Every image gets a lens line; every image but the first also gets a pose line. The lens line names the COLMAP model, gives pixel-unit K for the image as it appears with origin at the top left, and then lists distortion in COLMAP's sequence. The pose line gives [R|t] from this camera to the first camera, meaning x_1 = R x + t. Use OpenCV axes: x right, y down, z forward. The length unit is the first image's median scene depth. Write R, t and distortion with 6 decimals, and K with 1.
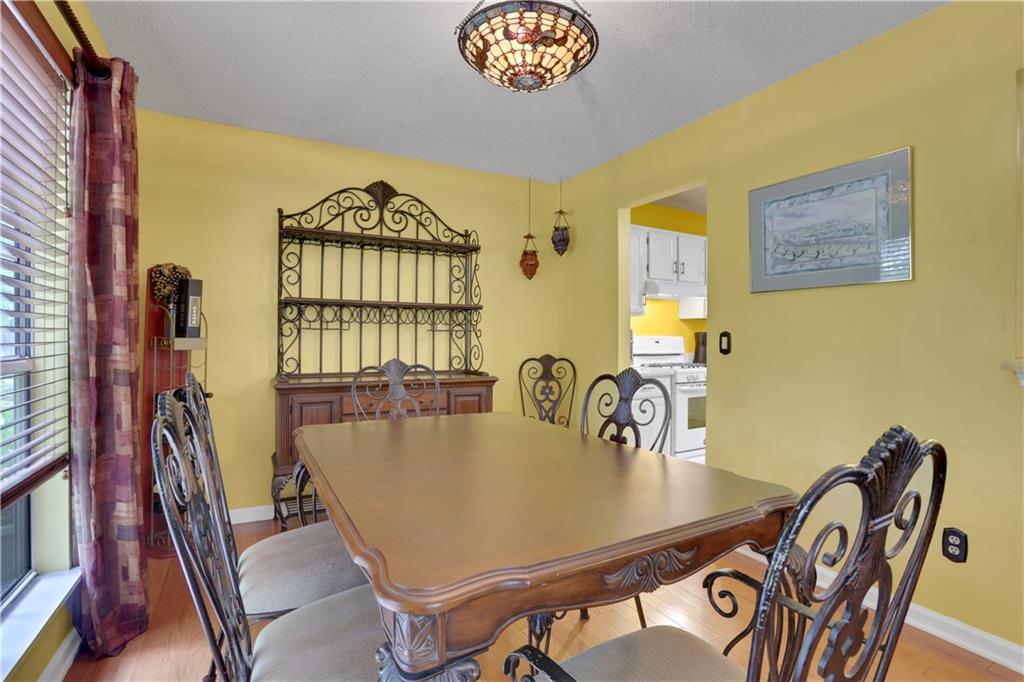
lens RADIAL K [[484.5, 0, 509.2], [0, 484.5, 336.9], [0, 0, 1]] dist [-0.074647, 0.031081]
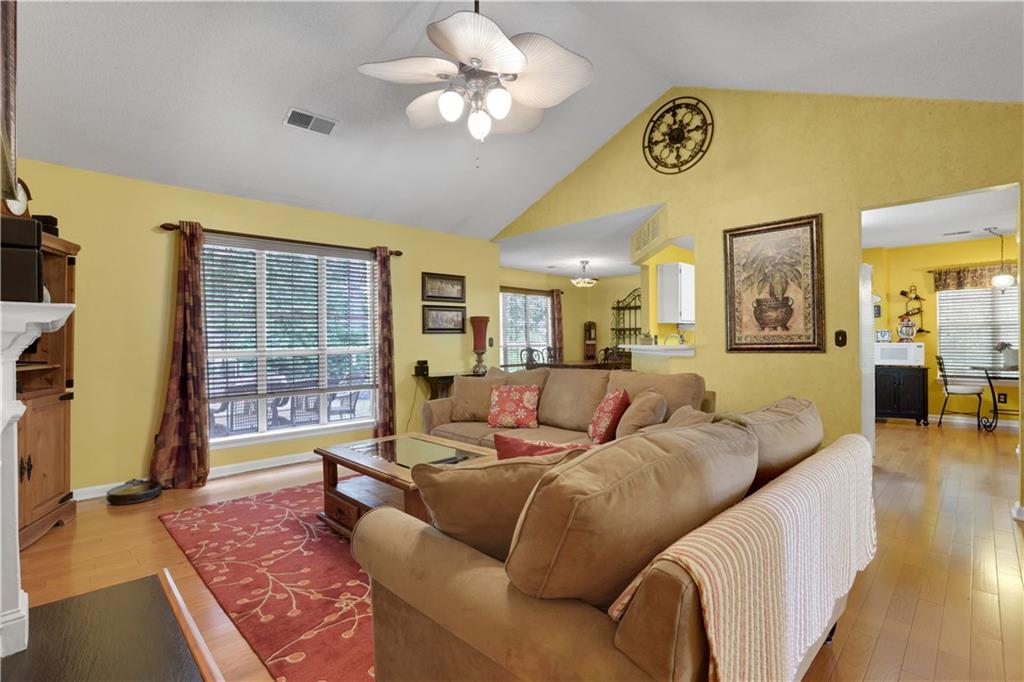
lens RADIAL K [[484.5, 0, 509.2], [0, 484.5, 336.9], [0, 0, 1]] dist [-0.074647, 0.031081]
pose [[0.270007, -0.021800, -0.962612, 2.149942], [0.008790, 0.999758, -0.020175, 0.032176], [0.962818, -0.003014, 0.270133, -0.517811]]
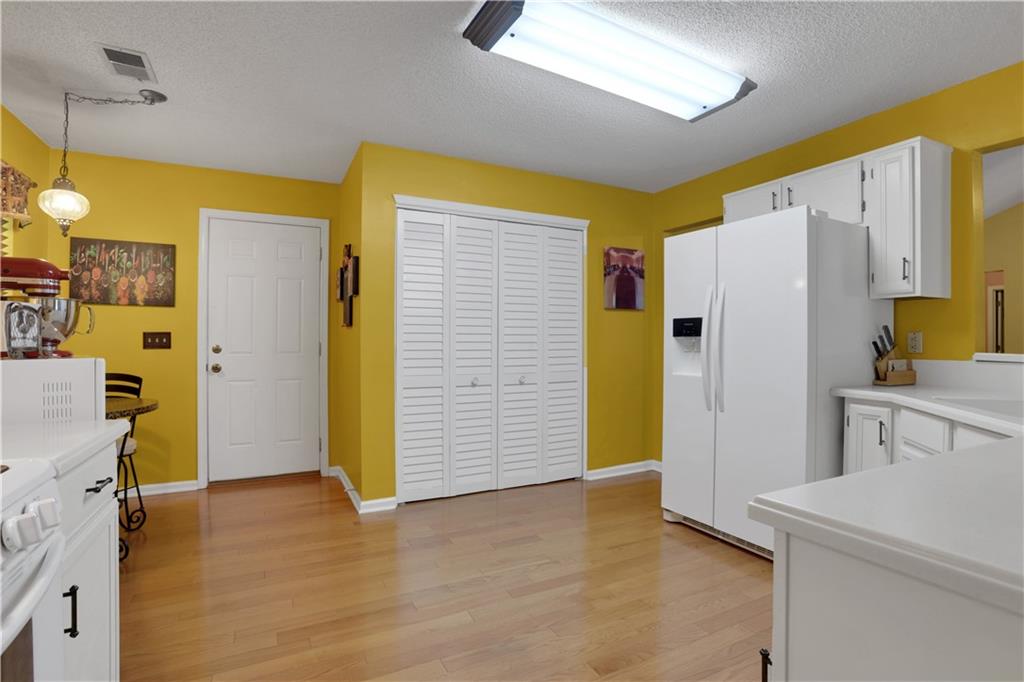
lens RADIAL K [[484.5, 0, 509.2], [0, 484.5, 336.9], [0, 0, 1]] dist [-0.074647, 0.031081]
pose [[0.043260, -0.004324, 0.999054, 0.331076], [-0.002851, 0.999986, 0.004451, 0.007315], [-0.999060, -0.003041, 0.043247, 0.967226]]
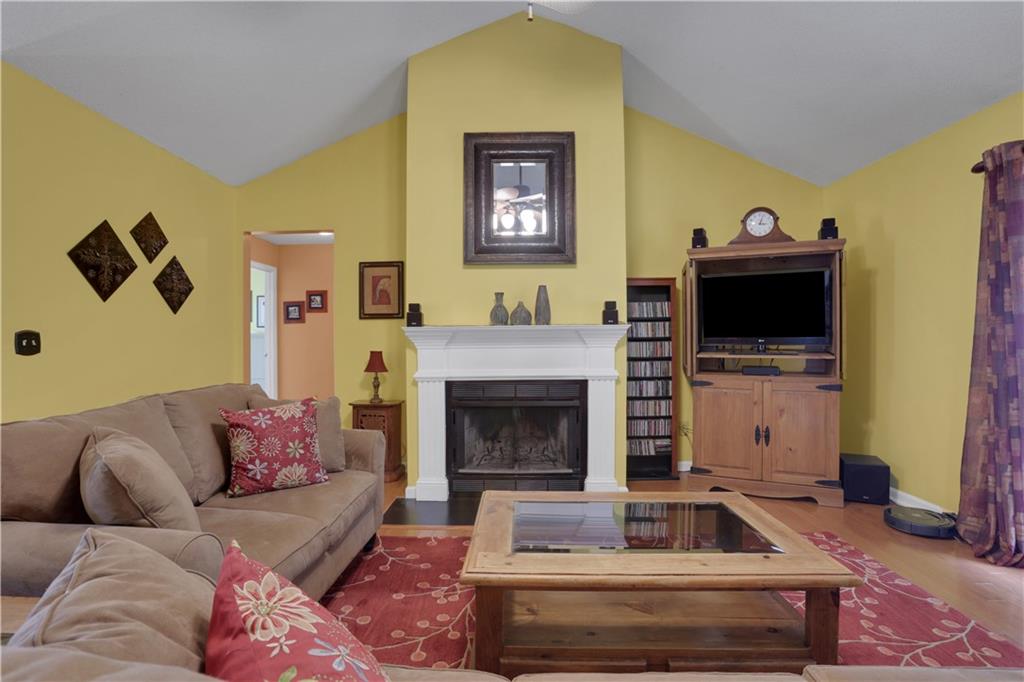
lens RADIAL K [[484.5, 0, 509.2], [0, 484.5, 336.9], [0, 0, 1]] dist [-0.074647, 0.031081]
pose [[-0.863994, -0.010320, 0.503396, 1.157471], [-0.006381, 0.999934, 0.009546, 0.015816], [-0.503462, 0.005036, -0.864003, 0.038267]]
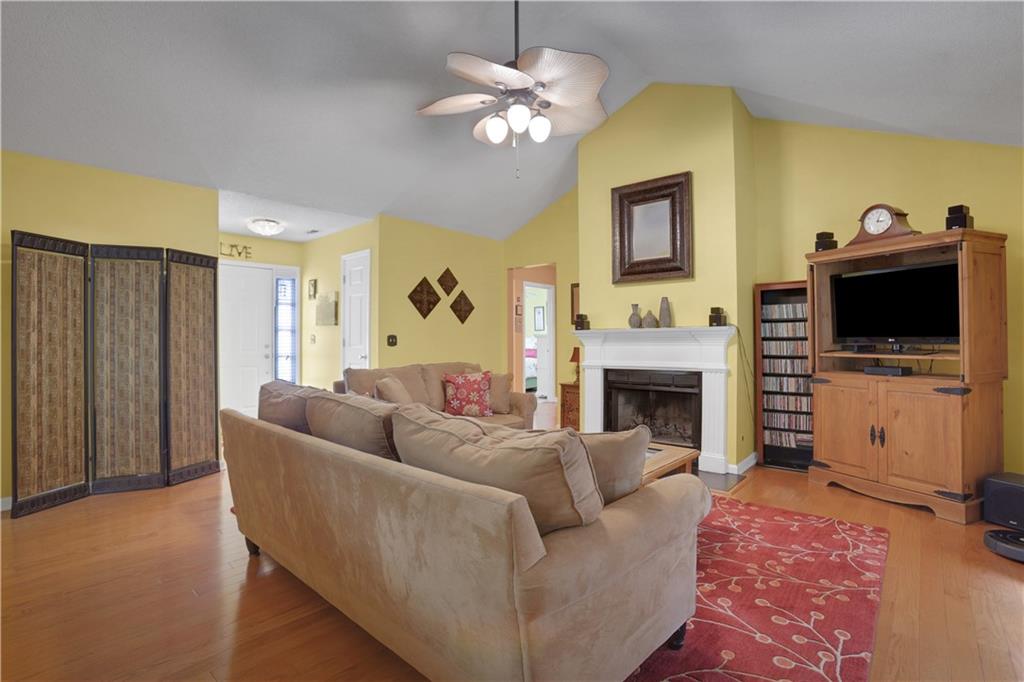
lens RADIAL K [[484.5, 0, 509.2], [0, 484.5, 336.9], [0, 0, 1]] dist [-0.074647, 0.031081]
pose [[-0.328515, -0.007743, 0.944467, 0.538649], [0.003652, 0.999949, 0.009468, 0.011533], [-0.944492, 0.006560, -0.328470, -0.047942]]
